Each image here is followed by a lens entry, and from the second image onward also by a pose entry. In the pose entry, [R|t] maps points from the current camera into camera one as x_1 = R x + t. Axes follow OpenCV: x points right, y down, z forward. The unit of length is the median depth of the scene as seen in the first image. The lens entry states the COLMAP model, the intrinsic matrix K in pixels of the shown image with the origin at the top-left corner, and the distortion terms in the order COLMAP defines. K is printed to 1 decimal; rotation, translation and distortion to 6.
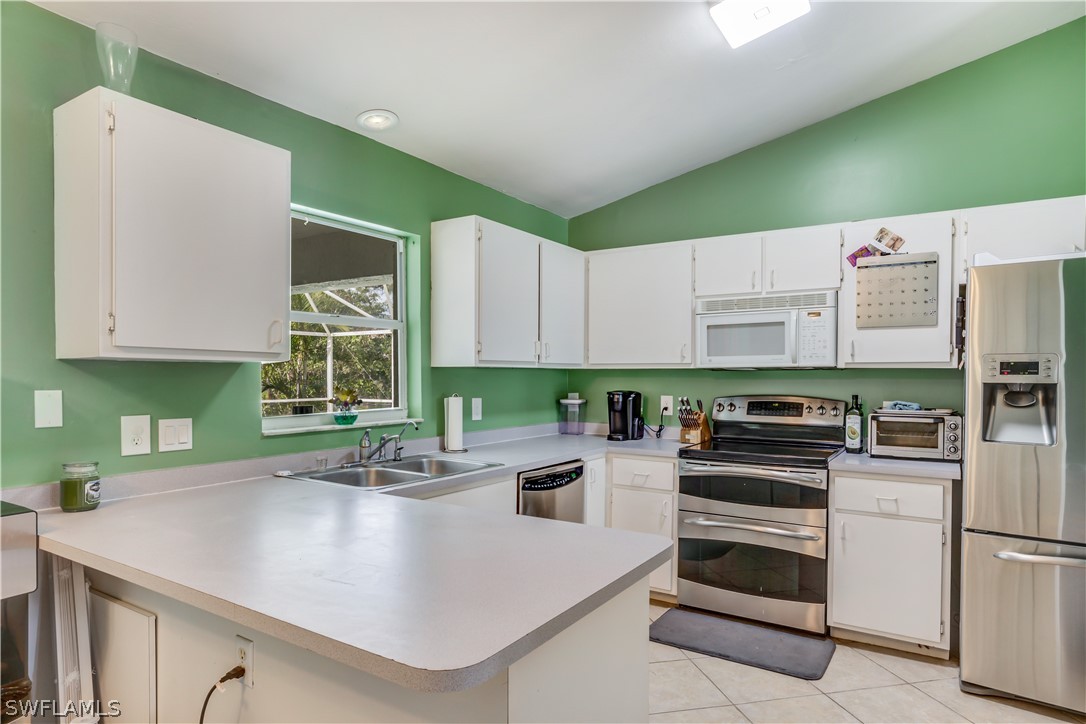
lens RADIAL K [[629.3, 0, 538.0], [0, 629.3, 382.2], [0, 0, 1]] dist [-0.000084, -0.000476]
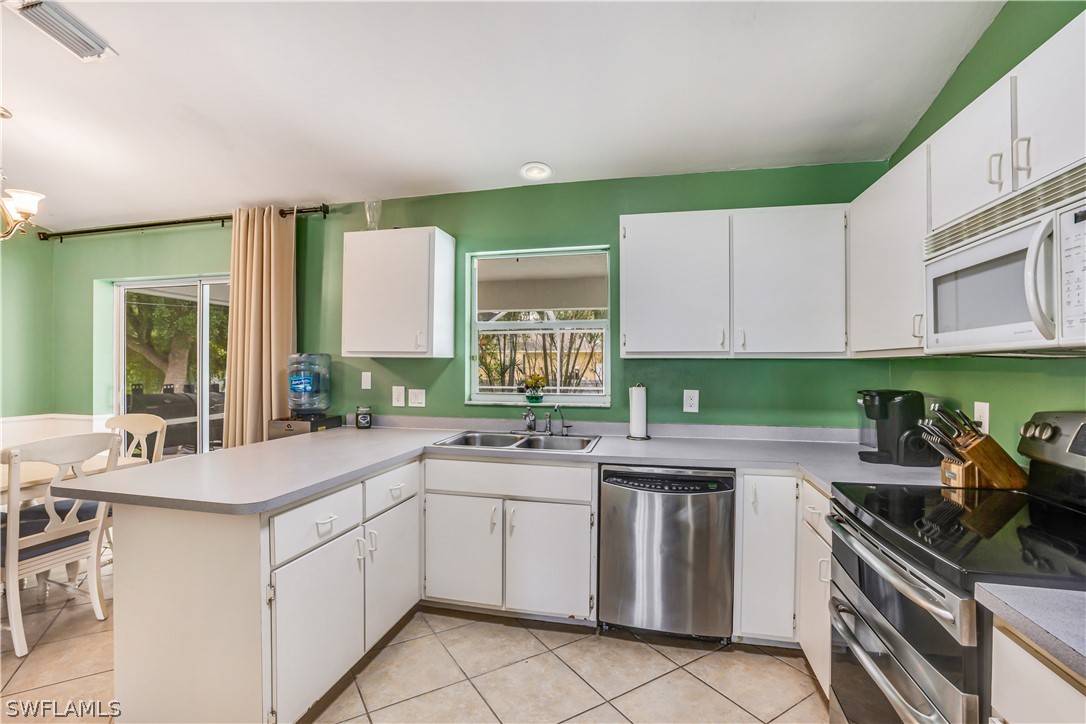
lens RADIAL K [[489.0, 0, 547.7], [0, 489.0, 365.6], [0, 0, 1]] dist [-0.019650, 0.001622]
pose [[0.351629, -0.000941, -0.936139, 0.601308], [-0.012819, 0.999901, -0.005820, -0.005680], [0.936052, 0.014047, 0.351582, 0.575875]]
